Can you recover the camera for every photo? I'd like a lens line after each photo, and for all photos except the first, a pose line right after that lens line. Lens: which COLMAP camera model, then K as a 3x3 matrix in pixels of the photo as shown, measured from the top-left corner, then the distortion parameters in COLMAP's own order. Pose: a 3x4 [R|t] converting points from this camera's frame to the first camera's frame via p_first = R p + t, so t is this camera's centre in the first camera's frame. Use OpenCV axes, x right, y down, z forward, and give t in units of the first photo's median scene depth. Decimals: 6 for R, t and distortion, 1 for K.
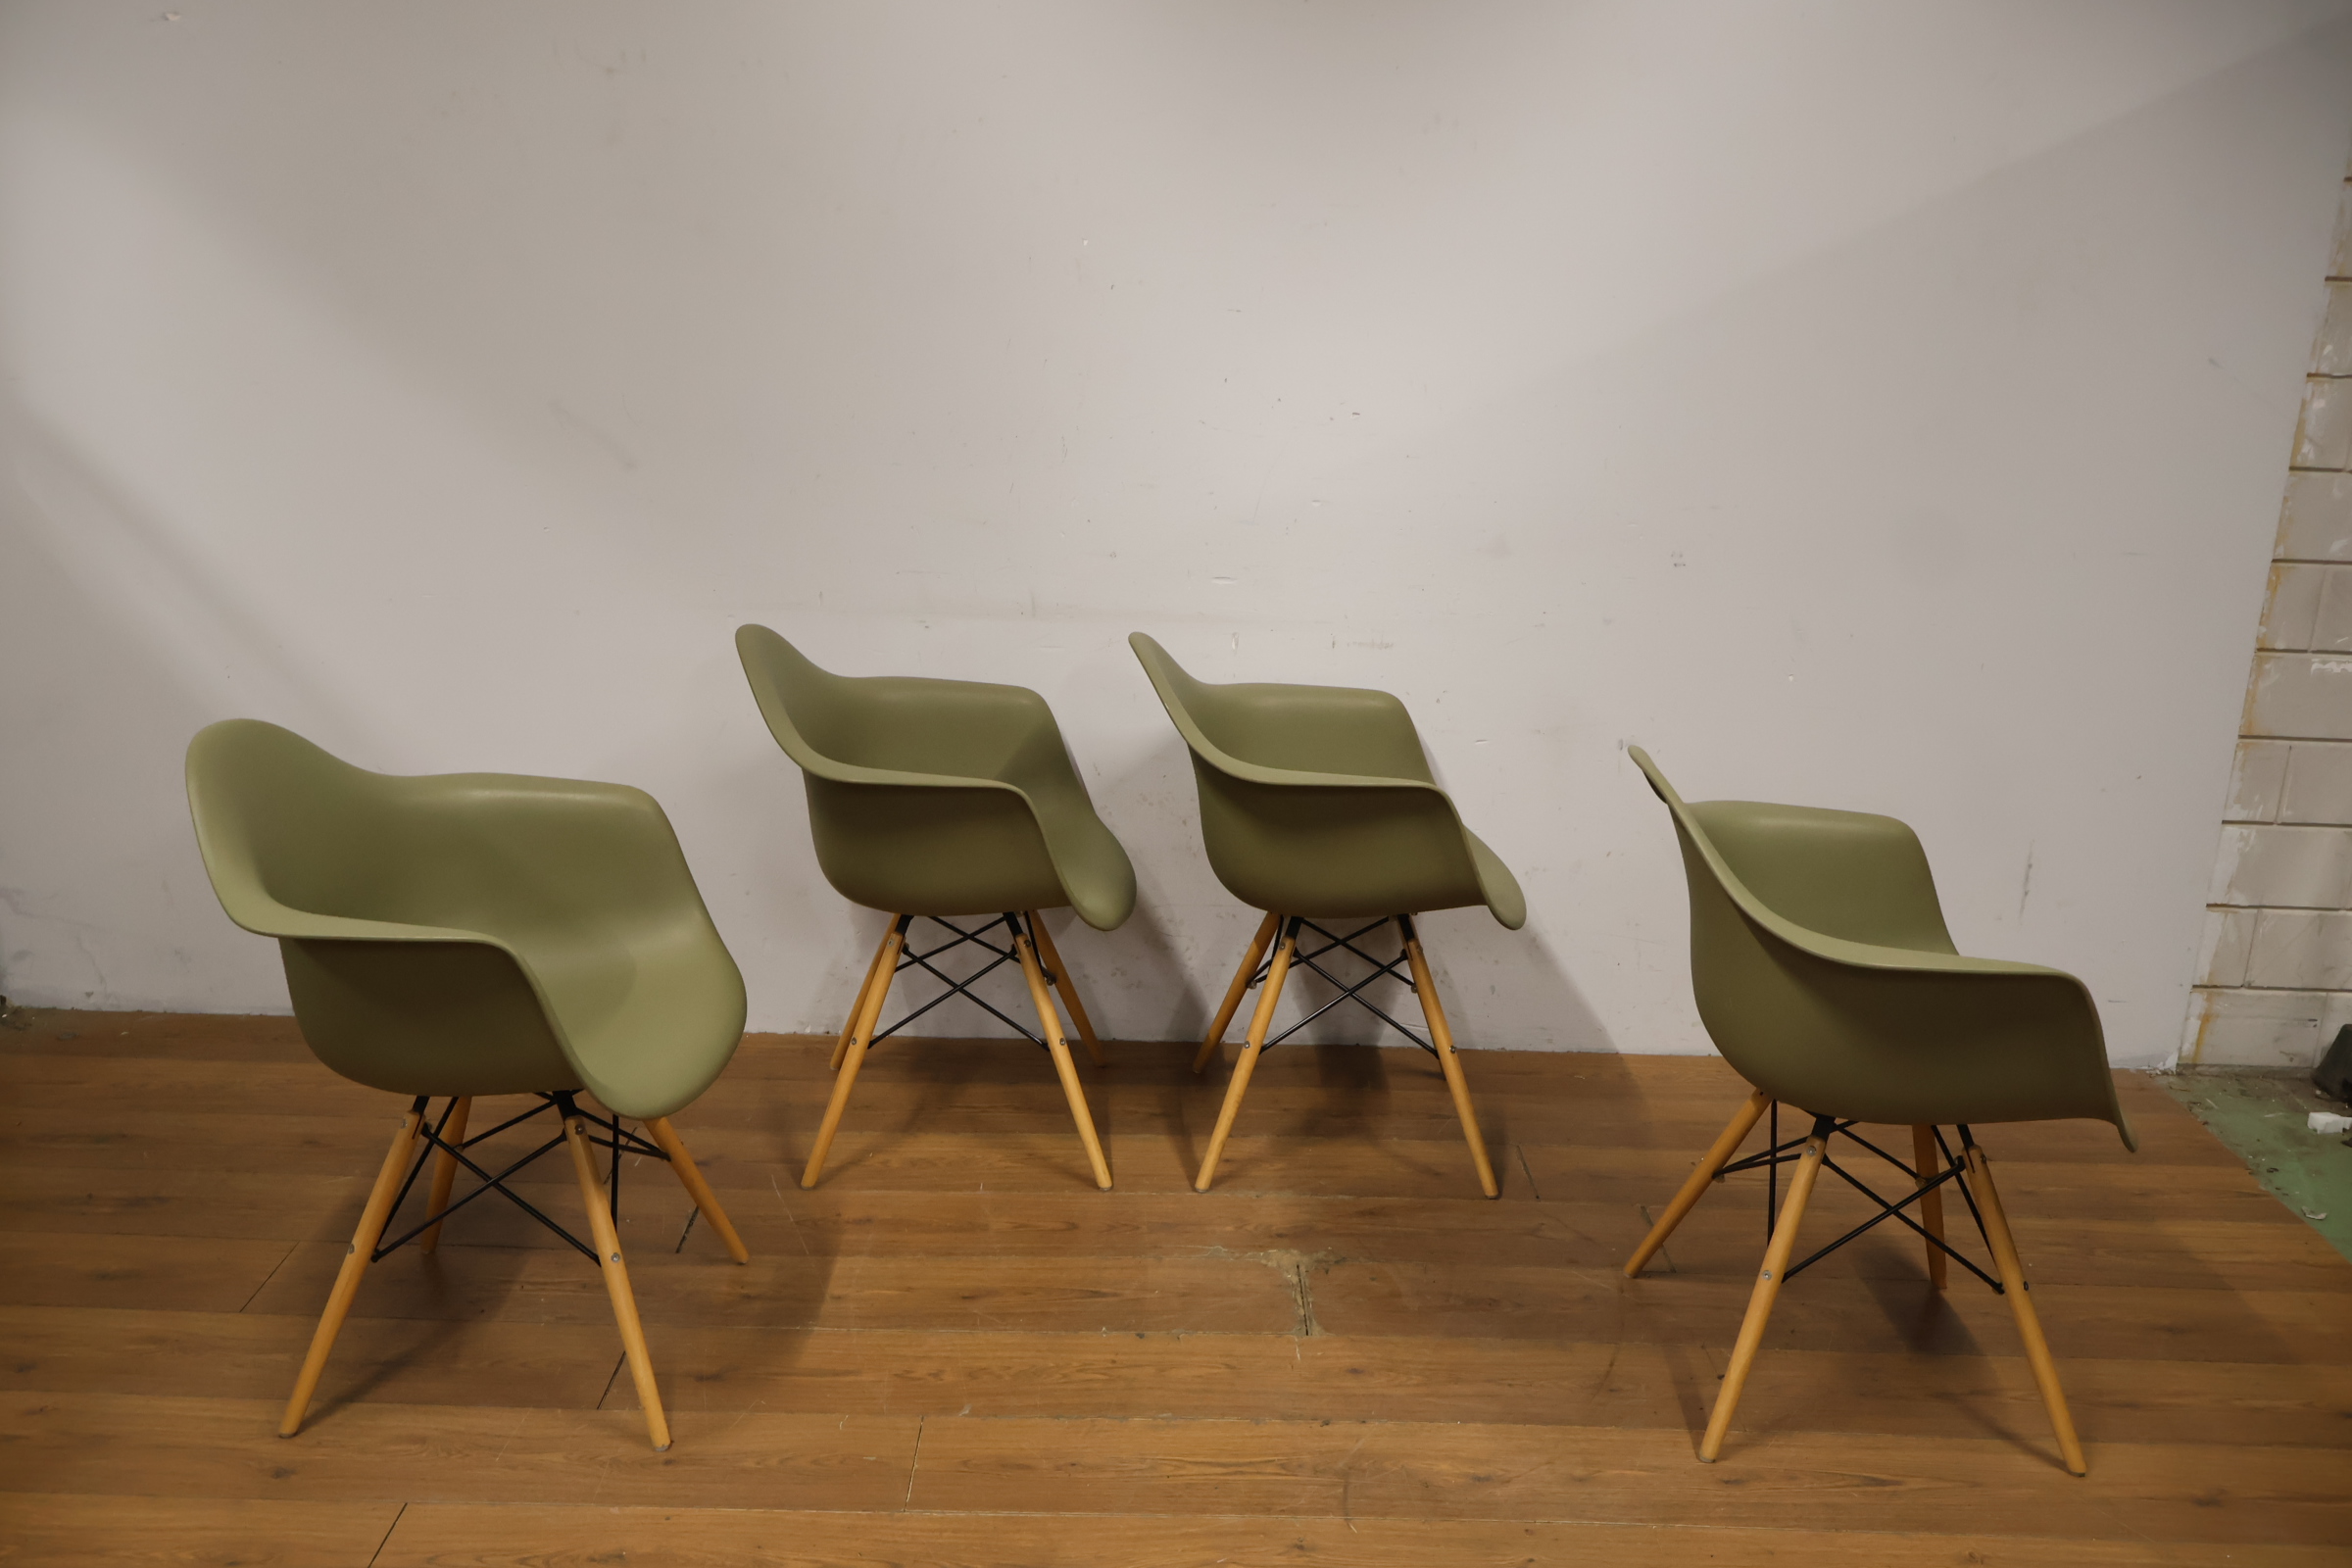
lens RADIAL K [[2026.3, 0, 1165.2], [0, 2026.3, 787.7], [0, 0, 1]] dist [-0.001513, -0.004102]
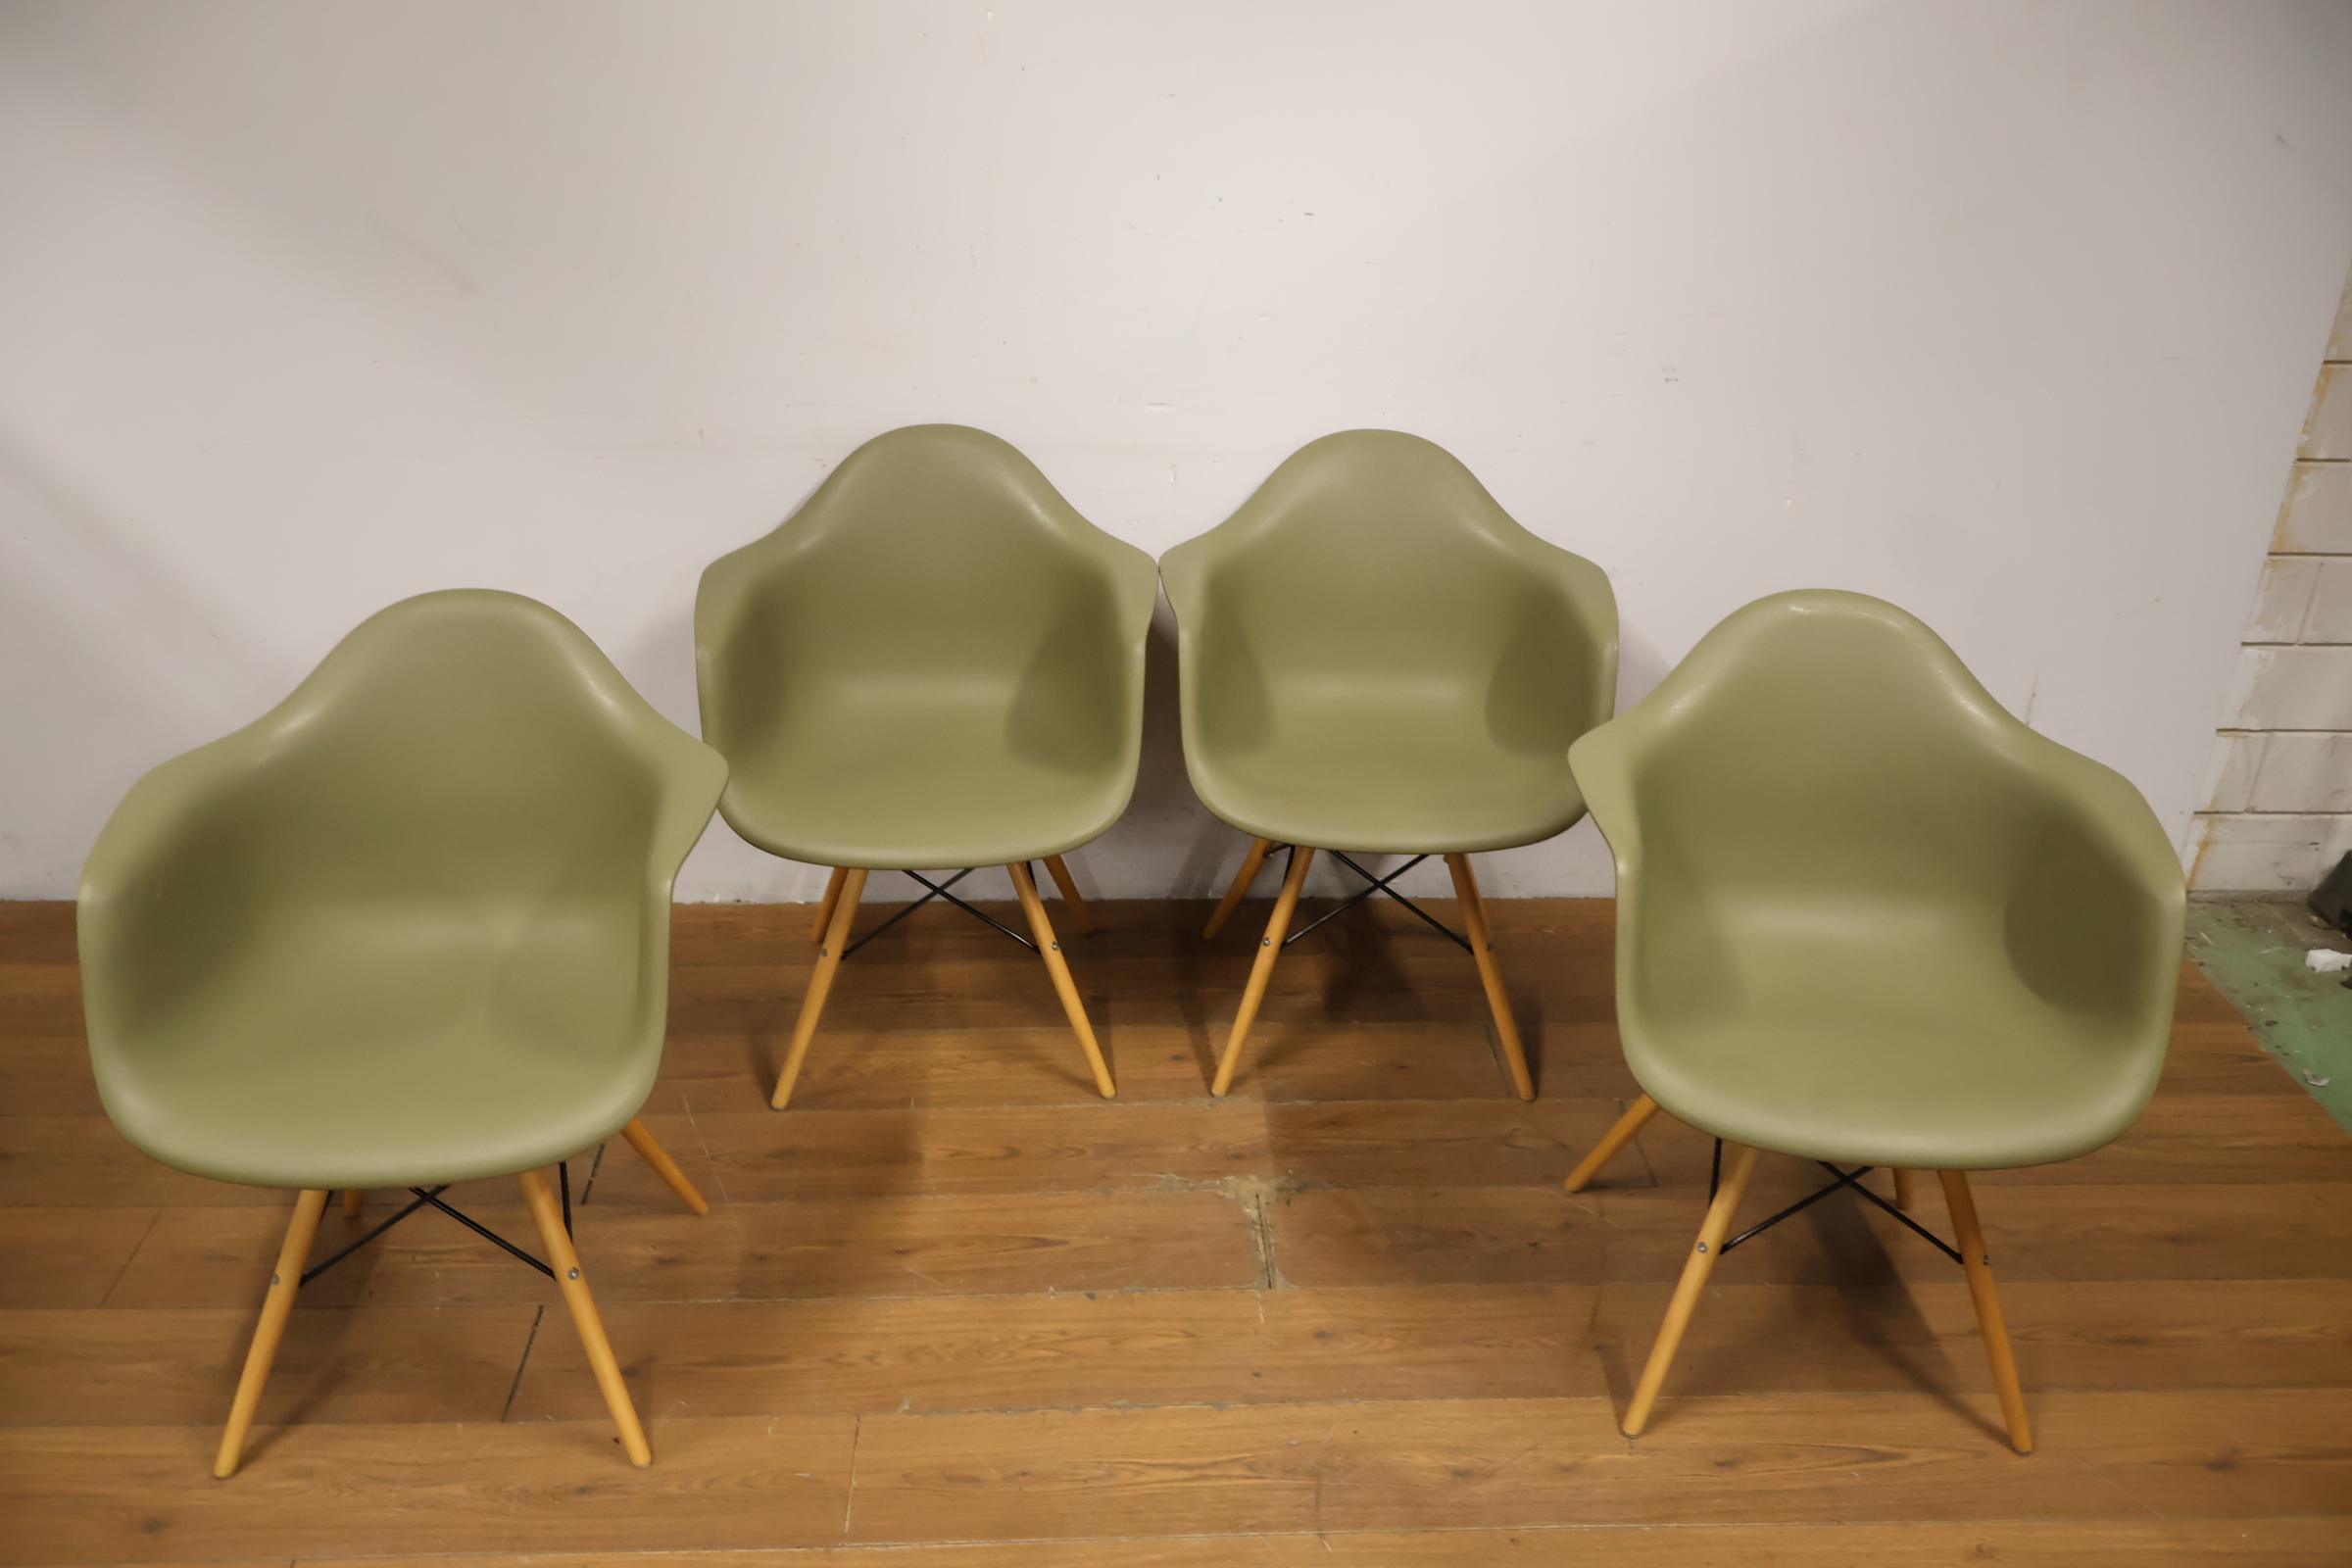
lens RADIAL K [[2026.3, 0, 1169.5], [0, 2026.3, 796.5], [0, 0, 1]] dist [-0.001513, -0.004102]
pose [[0.998993, -0.025626, 0.036831, -0.004766], [0.018353, 0.982427, 0.185740, -0.131439], [-0.040944, -0.184877, 0.981908, 0.134849]]
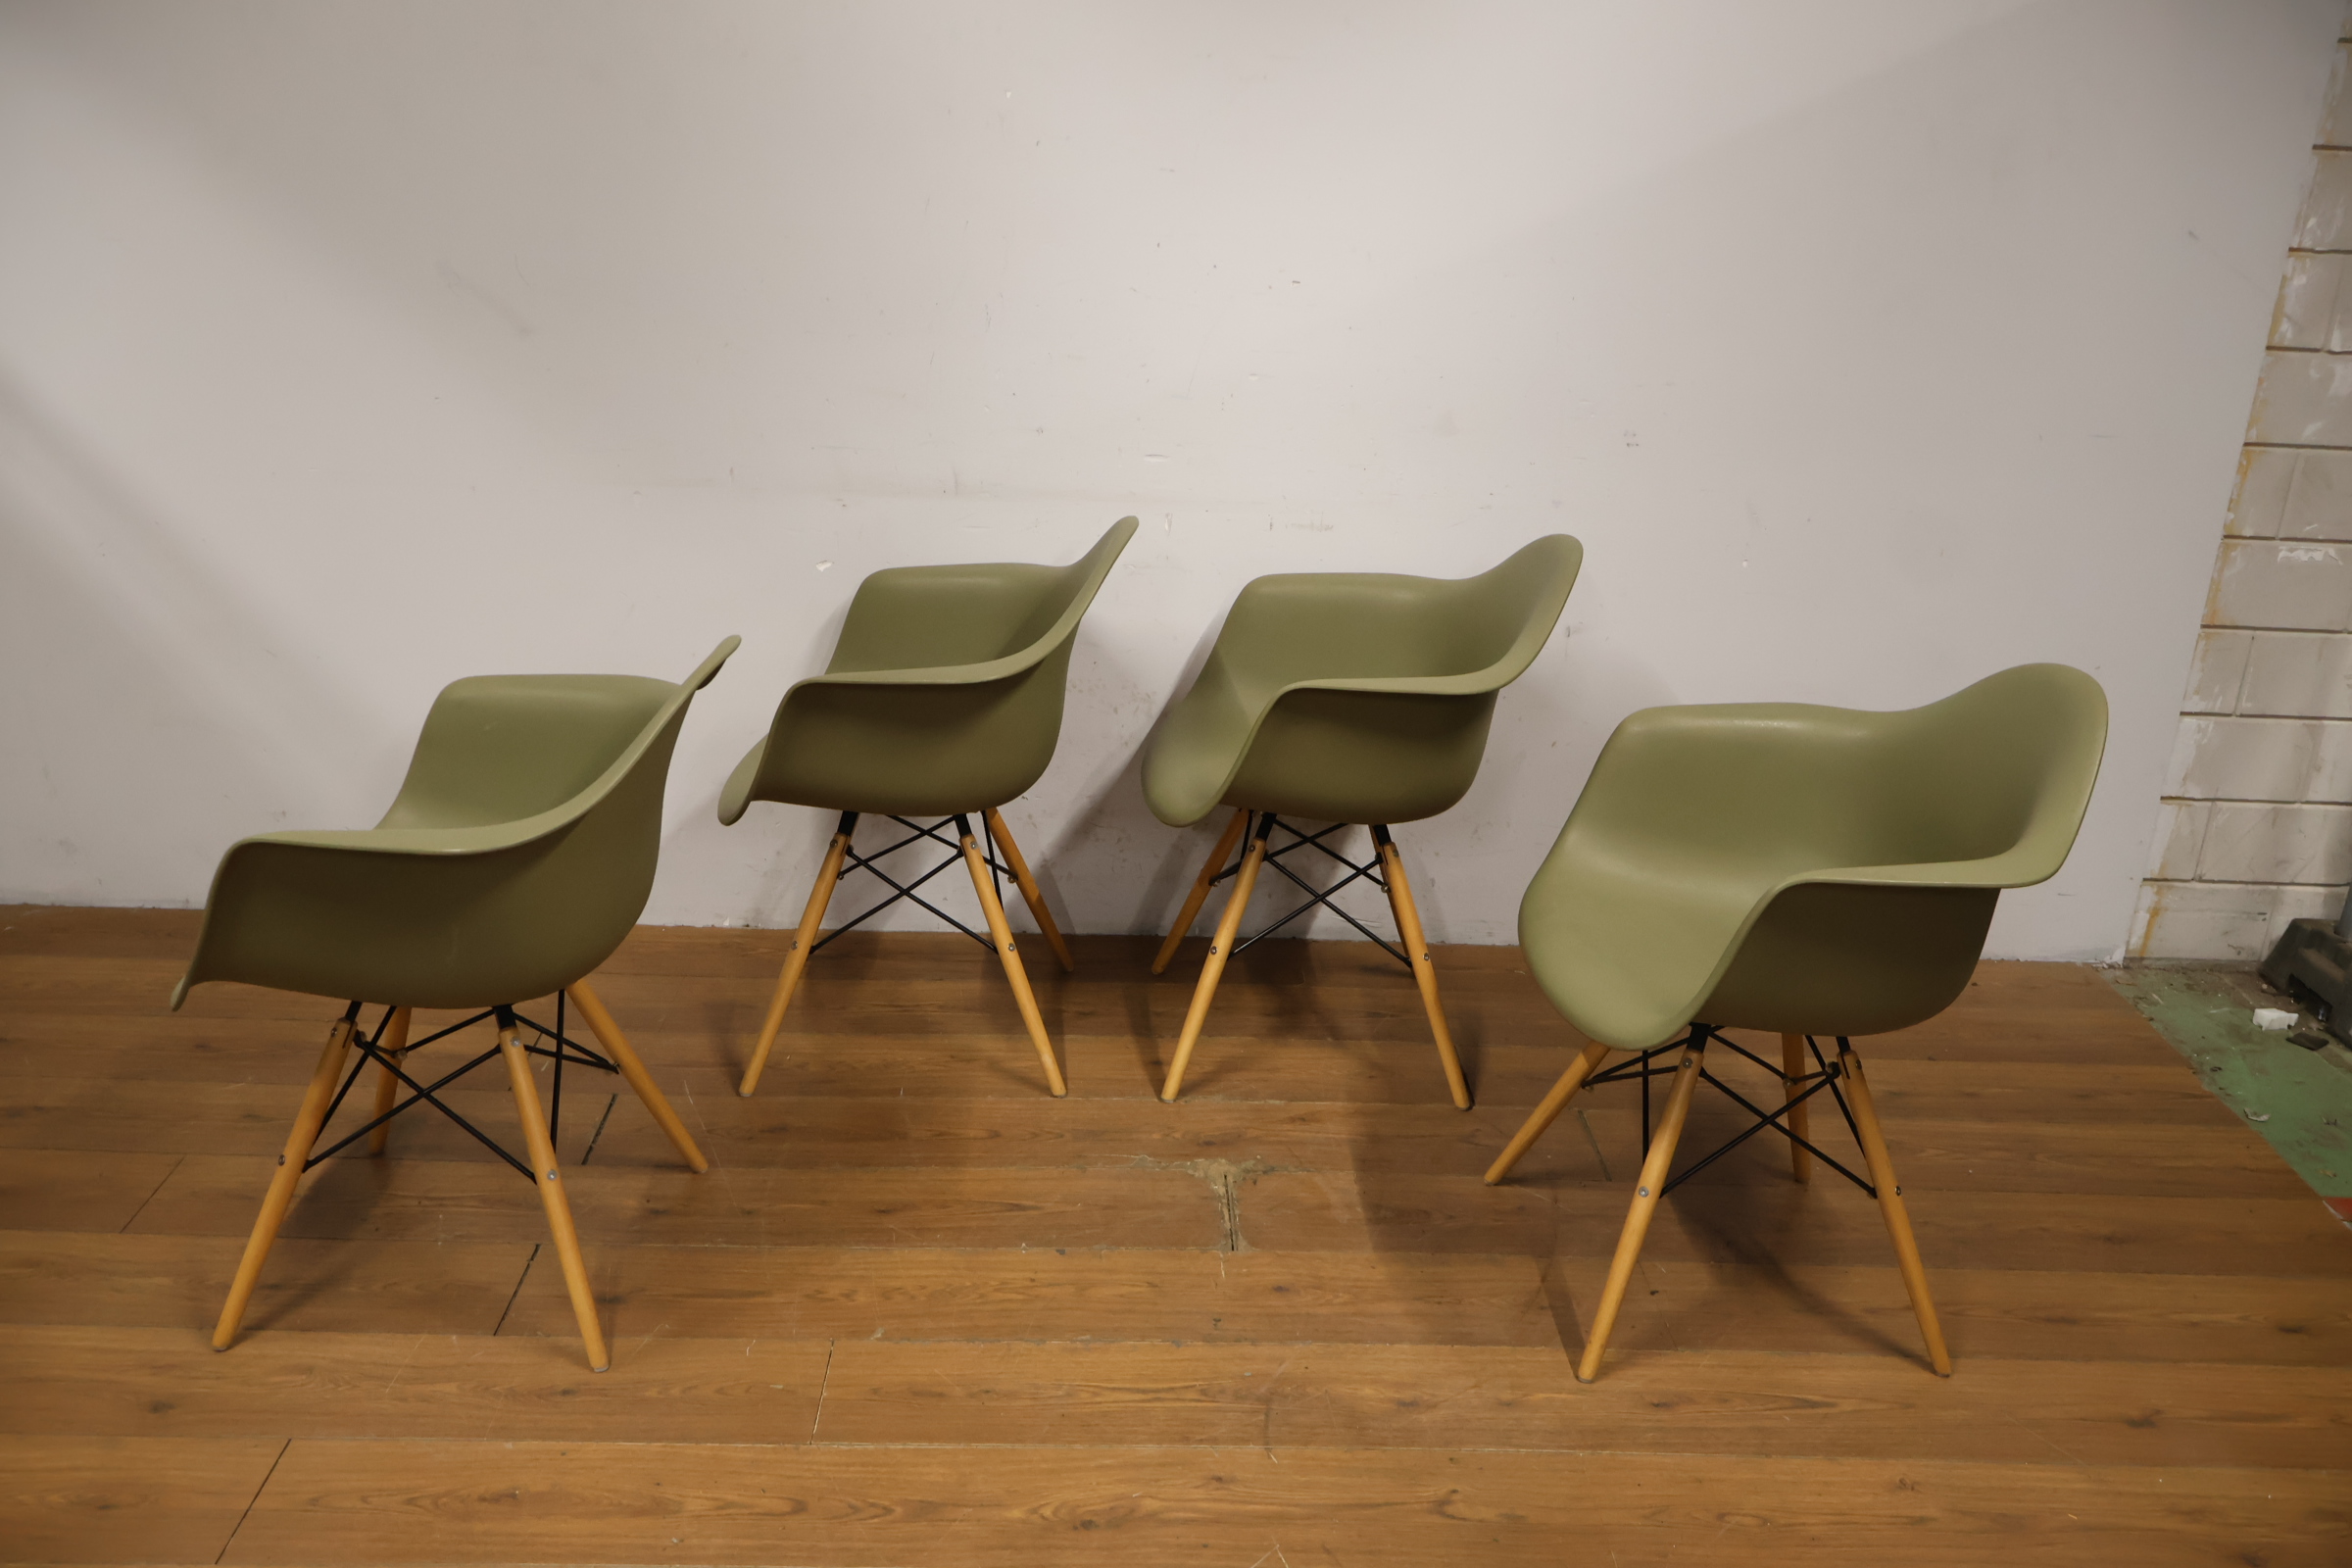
lens RADIAL K [[2026.3, 0, 1173.4], [0, 2026.3, 799.6], [0, 0, 1]] dist [-0.001513, -0.004102]
pose [[0.999688, 0.001766, 0.024926, 0.017712], [-0.003753, 0.996797, 0.079886, -0.024484], [-0.024705, -0.079955, 0.996492, 0.050312]]
